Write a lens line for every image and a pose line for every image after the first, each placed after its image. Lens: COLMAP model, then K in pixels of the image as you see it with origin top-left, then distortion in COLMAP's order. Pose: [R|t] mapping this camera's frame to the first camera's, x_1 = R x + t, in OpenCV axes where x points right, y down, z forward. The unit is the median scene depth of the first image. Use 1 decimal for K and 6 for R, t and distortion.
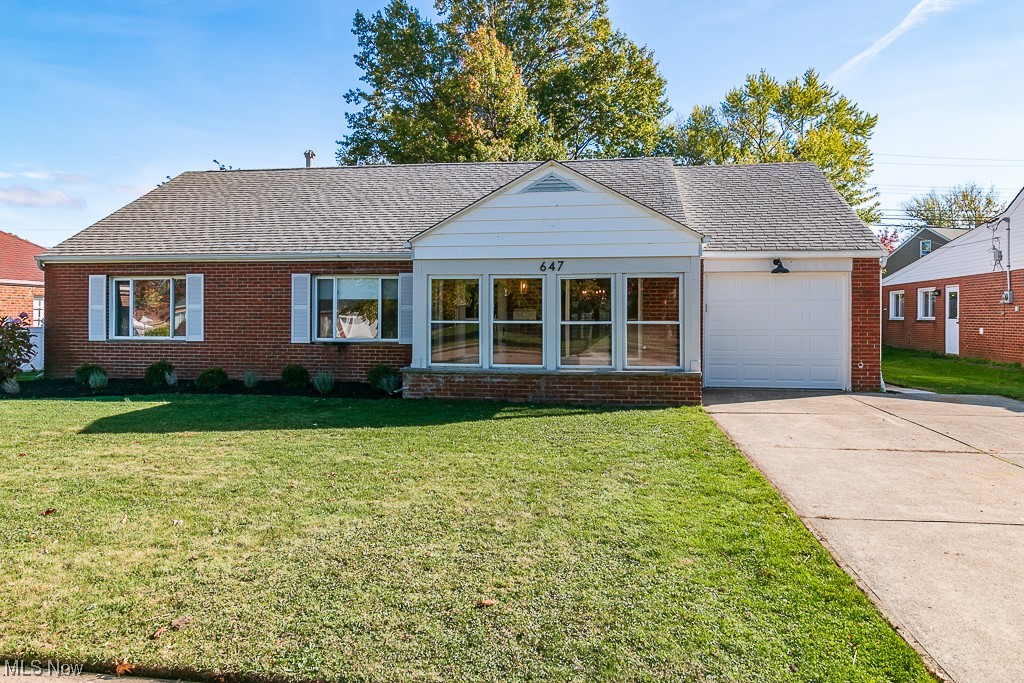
lens RADIAL K [[652.0, 0, 513.6], [0, 652.0, 338.3], [0, 0, 1]] dist [-0.002204, -0.000724]
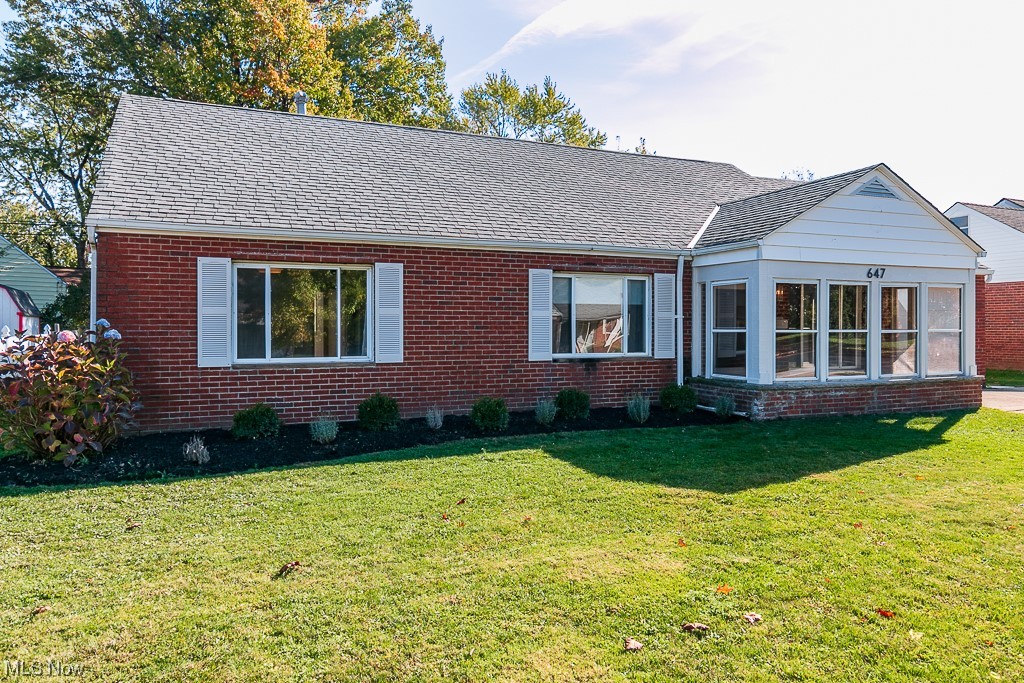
lens RADIAL K [[752.7, 0, 511.9], [0, 752.7, 338.5], [0, 0, 1]] dist [-0.005860, -0.001094]
pose [[0.844957, -0.010258, 0.534736, -0.827009], [0.021495, 0.999660, -0.014788, -0.006788], [-0.534402, 0.023990, 0.844890, 0.284914]]
